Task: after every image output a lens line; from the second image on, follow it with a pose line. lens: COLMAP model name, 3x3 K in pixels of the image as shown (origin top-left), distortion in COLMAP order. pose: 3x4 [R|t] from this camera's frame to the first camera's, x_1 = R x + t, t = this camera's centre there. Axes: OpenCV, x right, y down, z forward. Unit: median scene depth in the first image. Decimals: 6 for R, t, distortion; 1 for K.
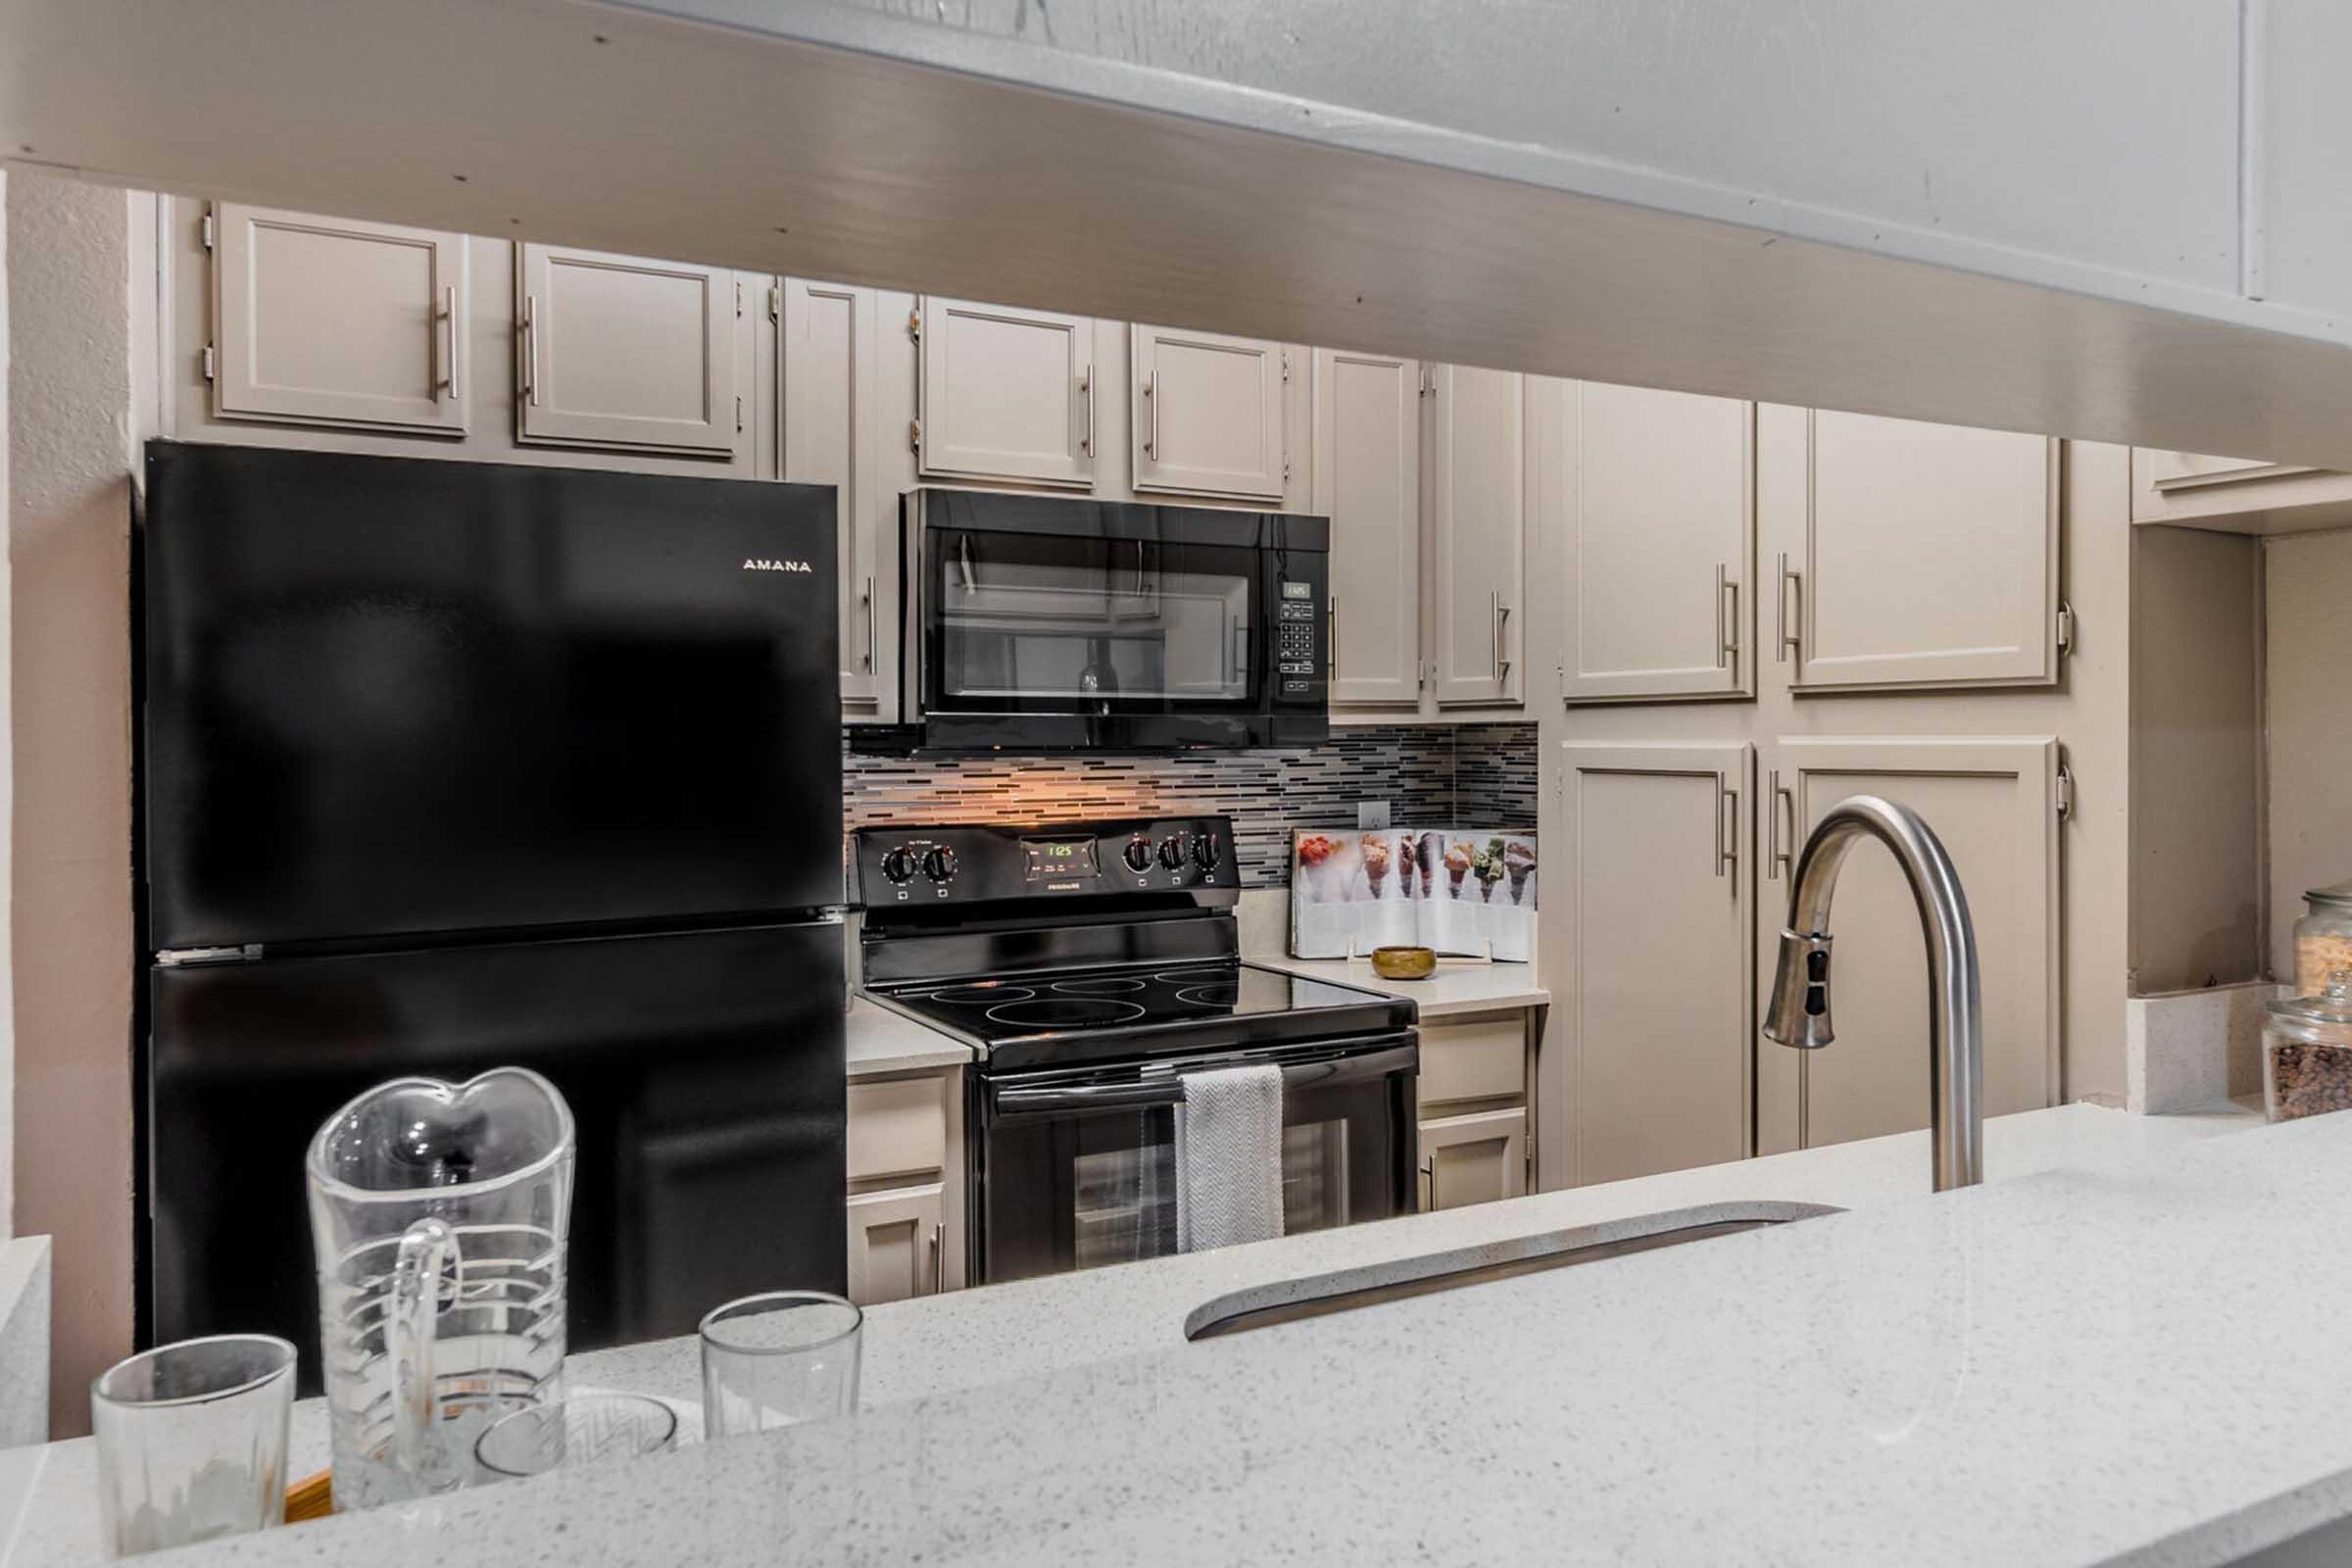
lens RADIAL K [[1658.1, 0, 1176.6], [0, 1658.1, 735.7], [0, 0, 1]] dist [0.091289, -0.000215]
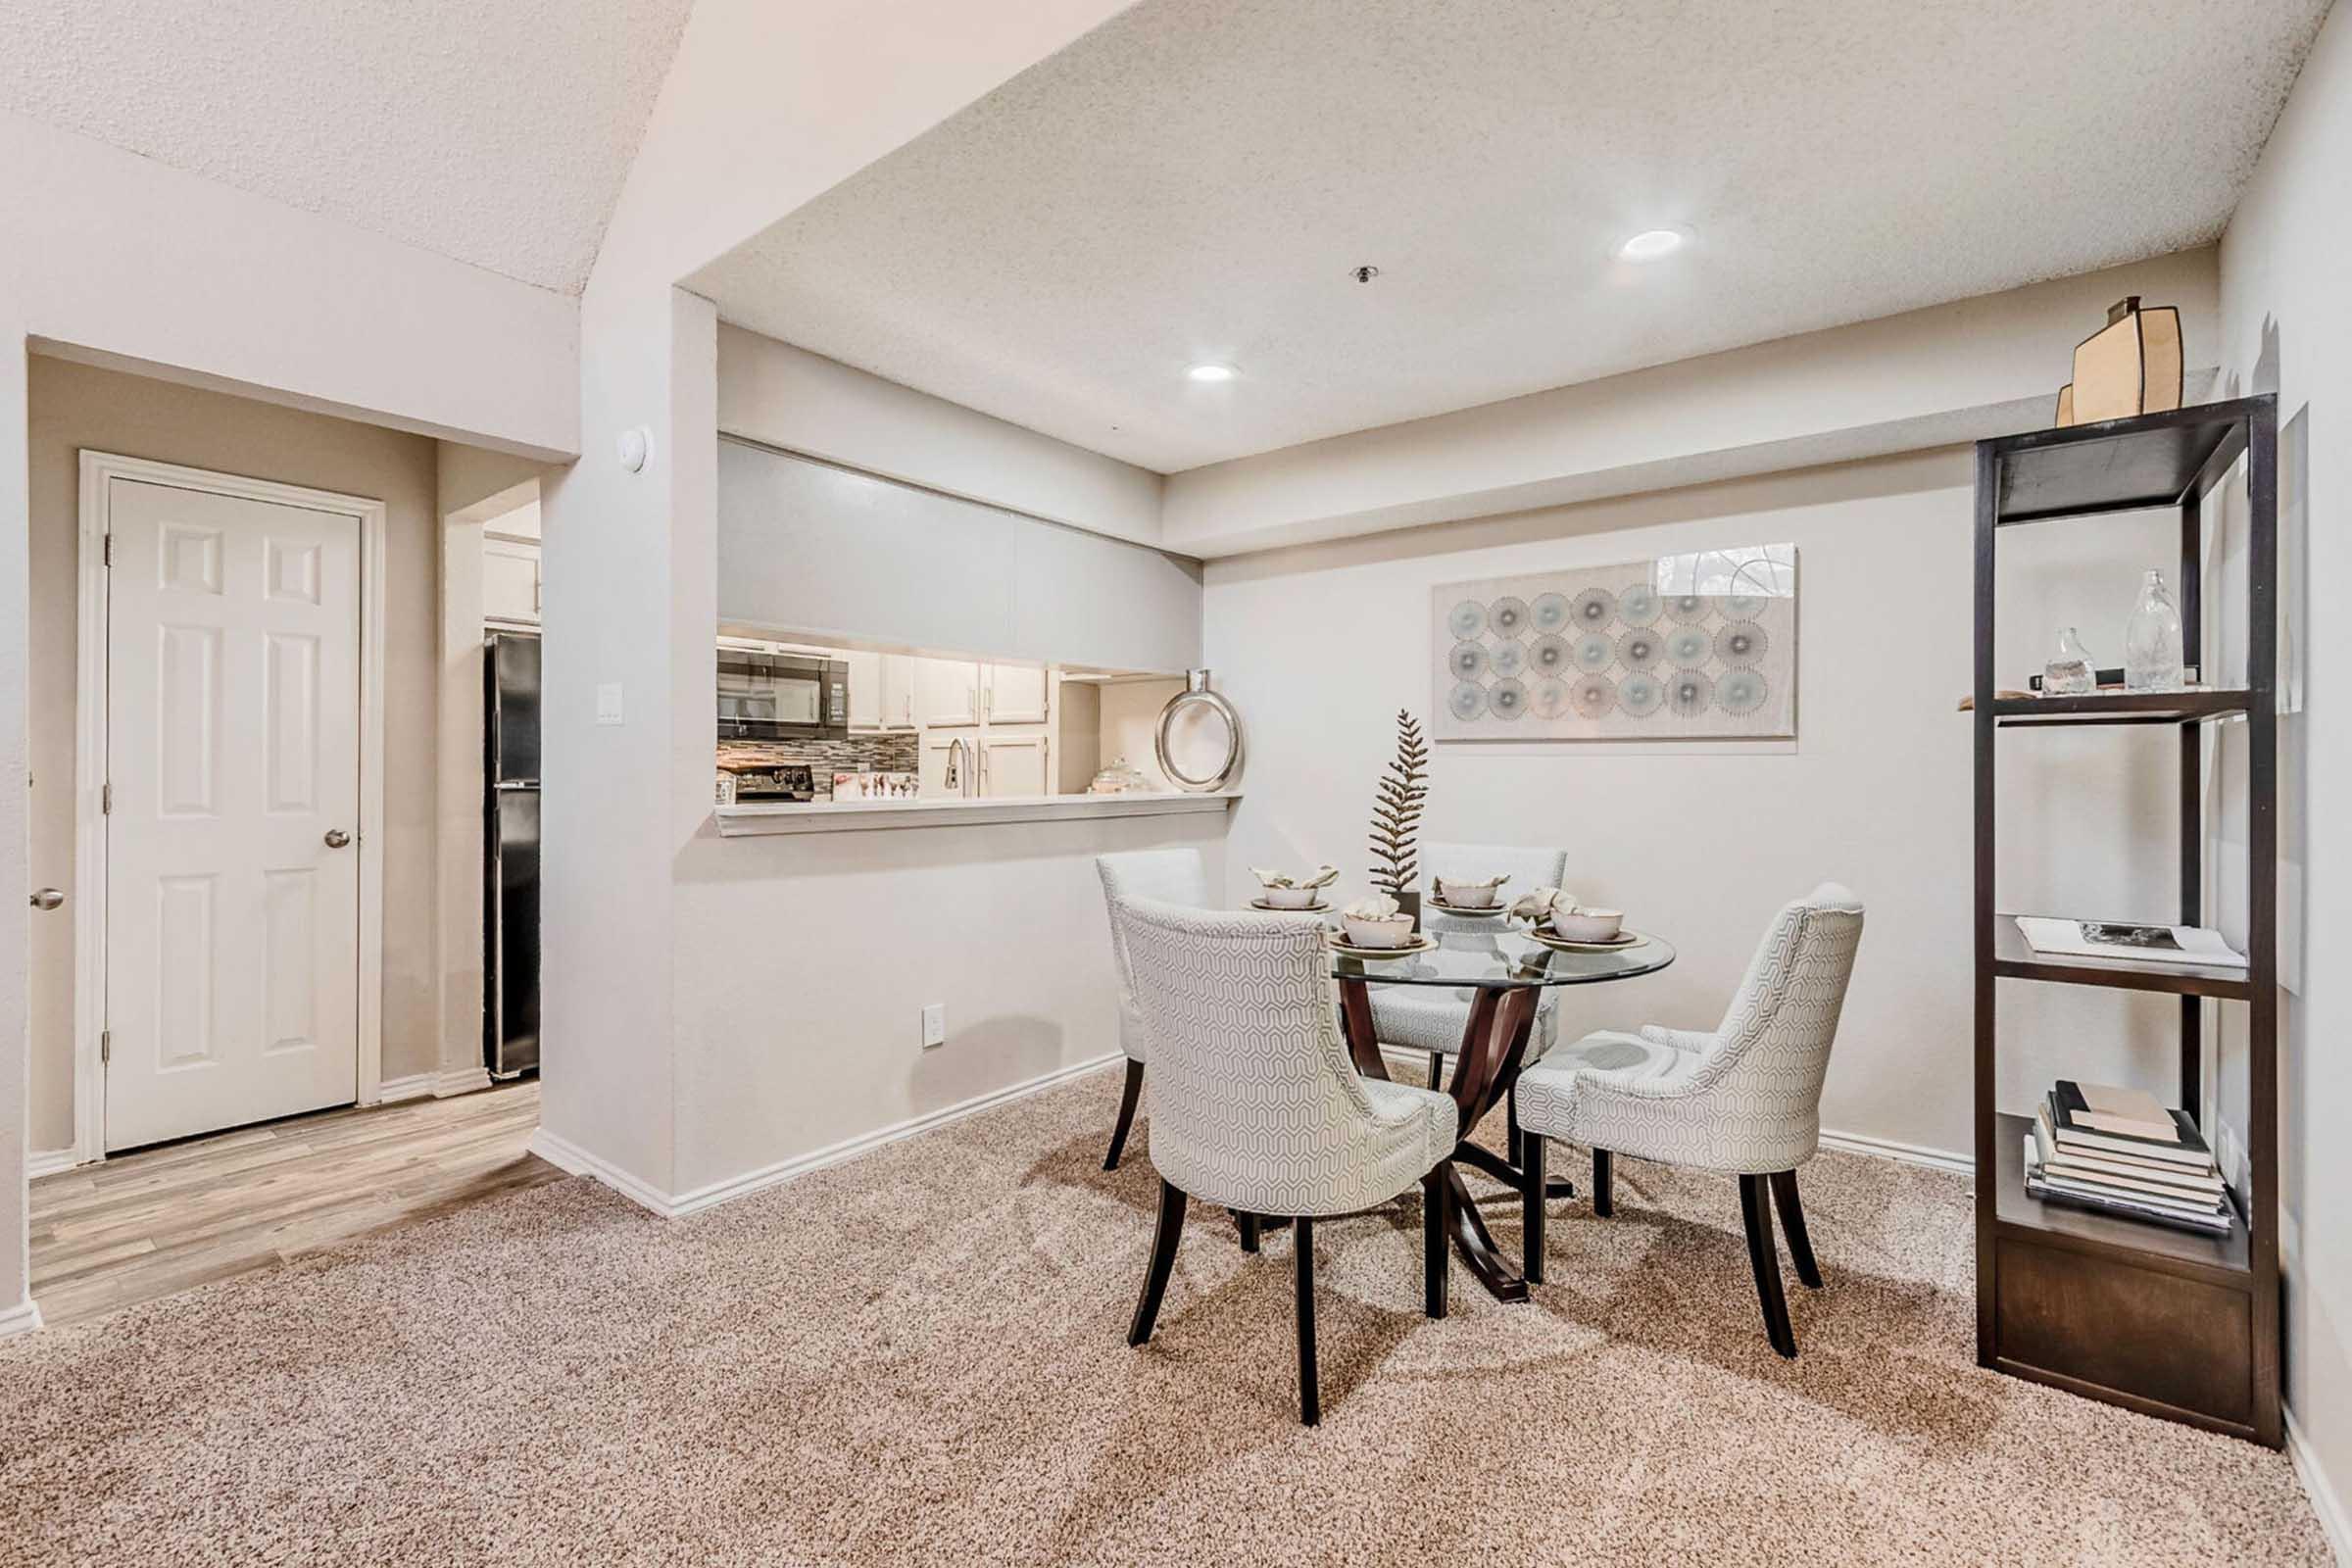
lens RADIAL K [[1037.1, 0, 1176.0], [0, 1037.1, 784.0], [0, 0, 1]] dist [-0.002956, -0.000274]
pose [[0.915991, 0.007230, 0.401134, -0.108036], [-0.009836, 0.999942, 0.004439, 0.067542], [-0.401079, -0.008012, 0.916009, -0.877874]]
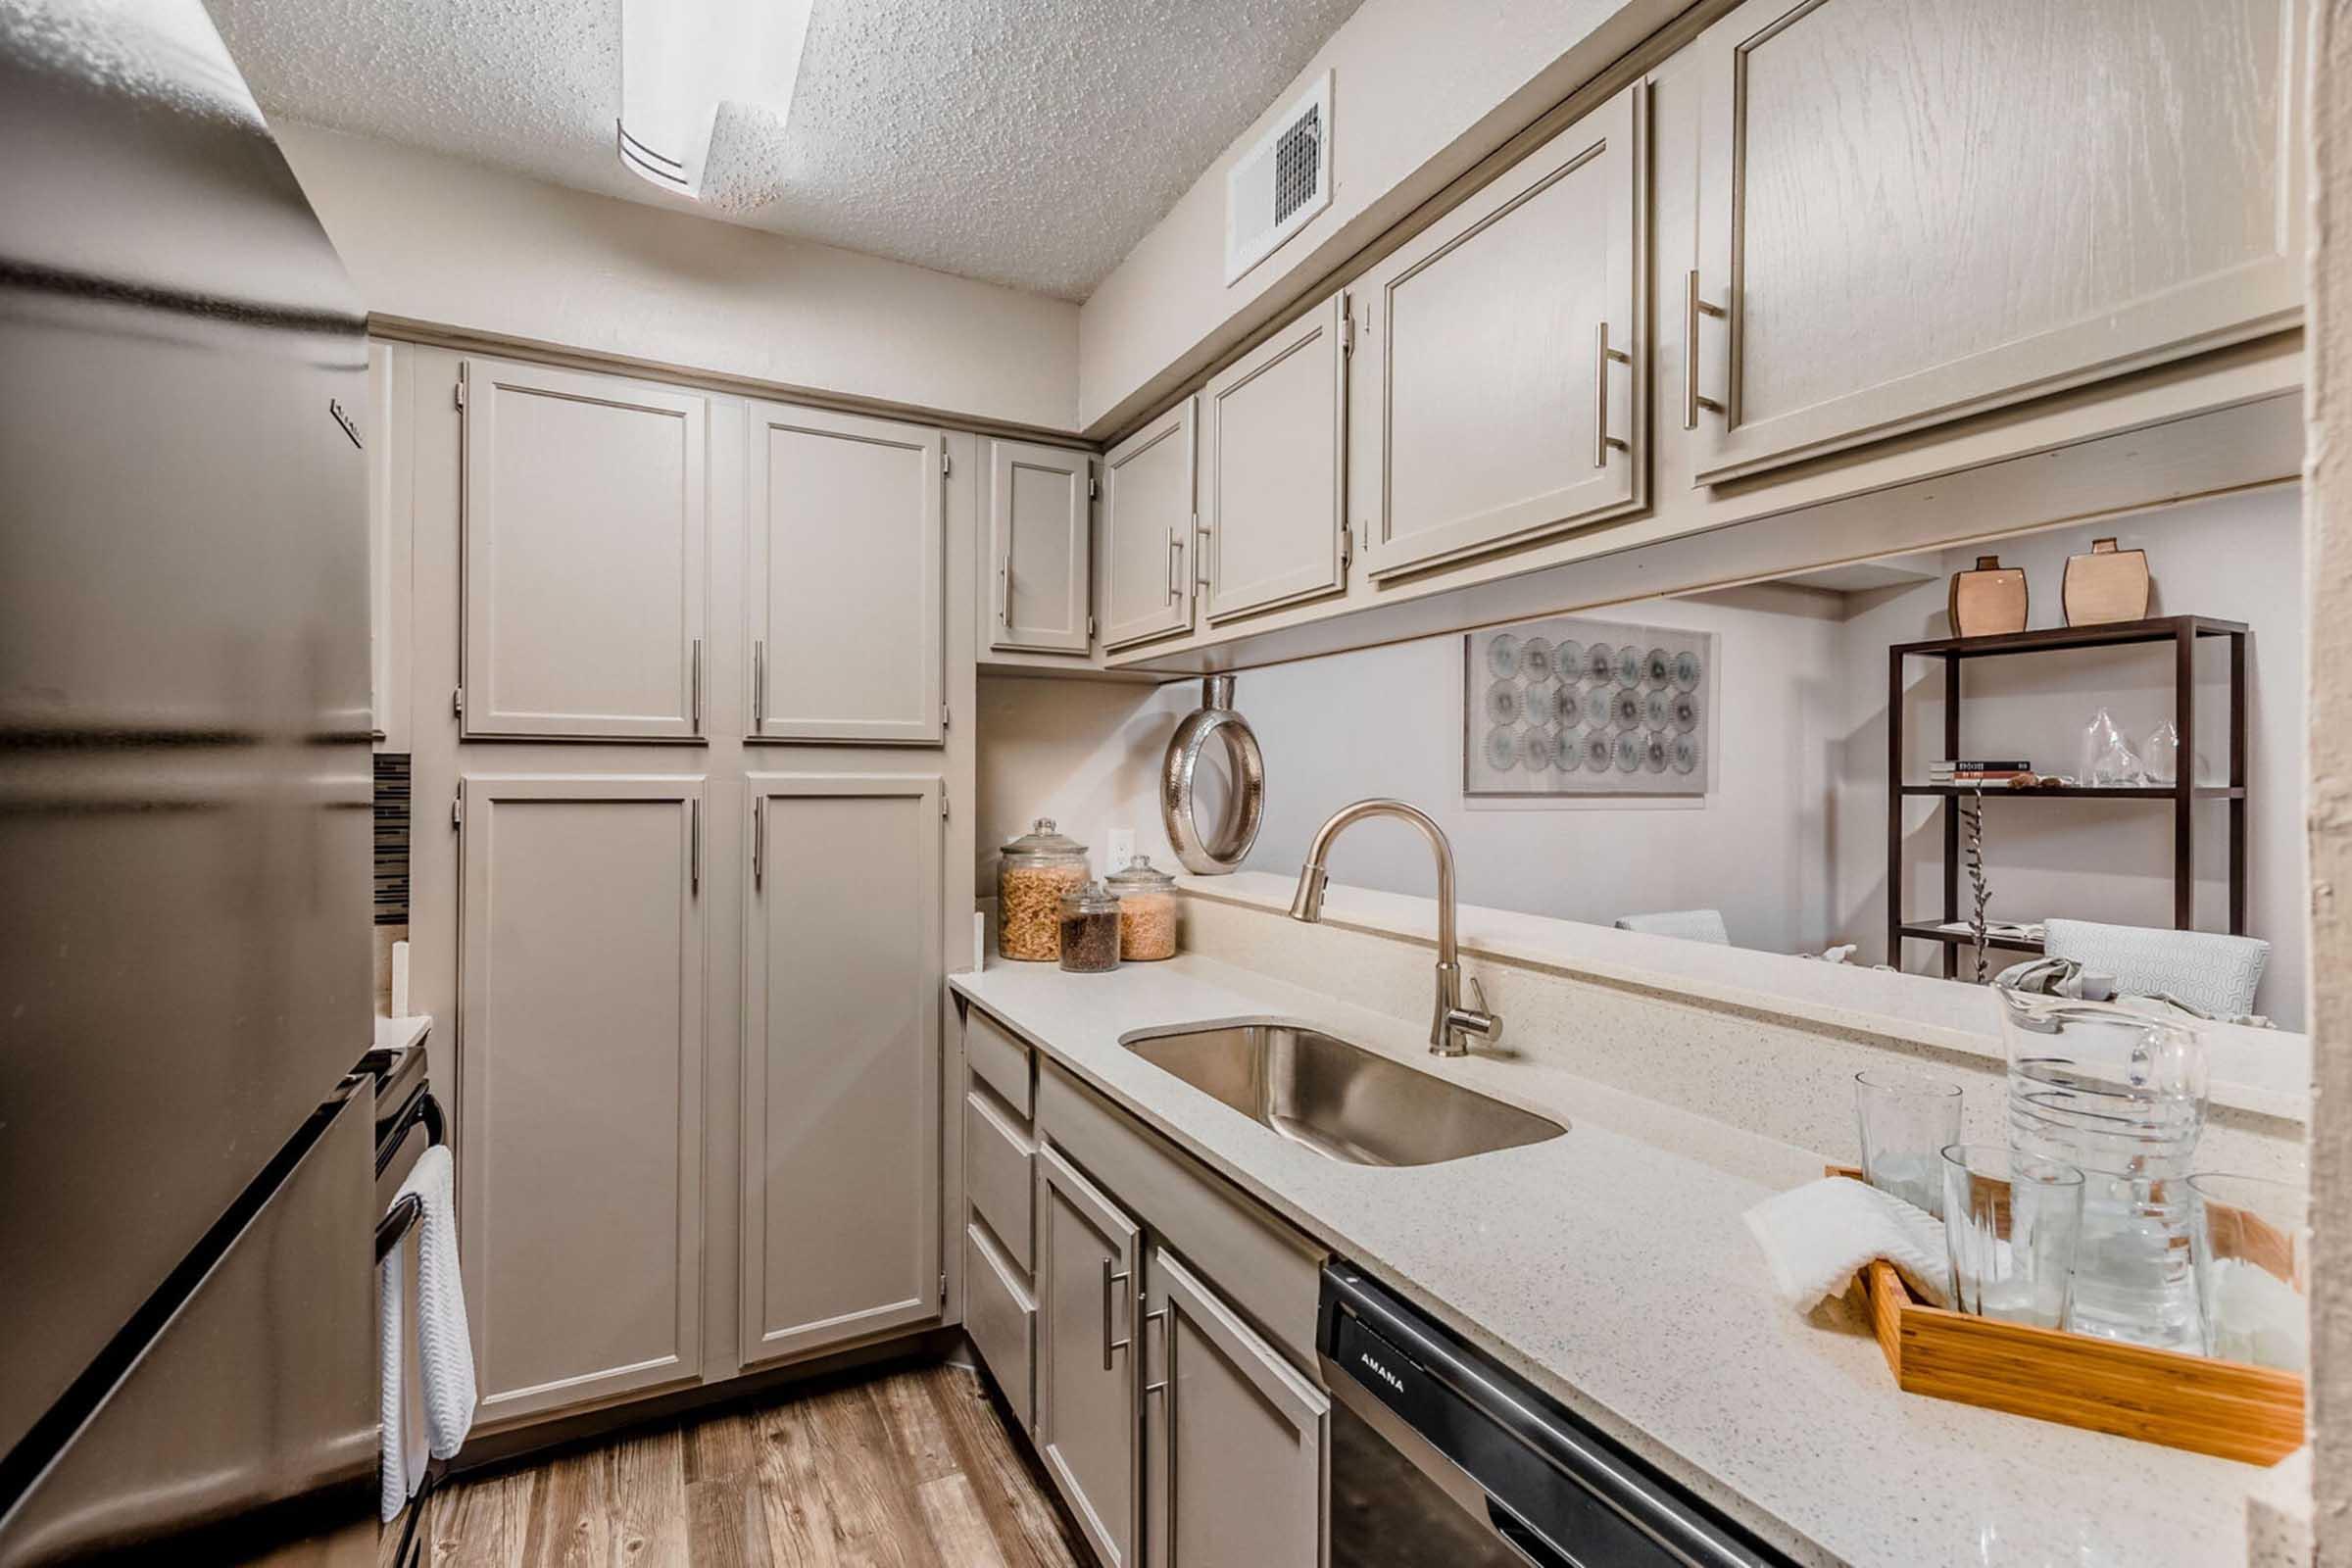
lens RADIAL K [[1037.1, 0, 1176.0], [0, 1037.1, 784.0], [0, 0, 1]] dist [-0.002956, -0.000274]
pose [[0.021249, 0.007465, 0.999746, -0.383542], [-0.000993, 0.999972, -0.007445, 0.012745], [-0.999774, -0.000835, 0.021256, 0.490146]]
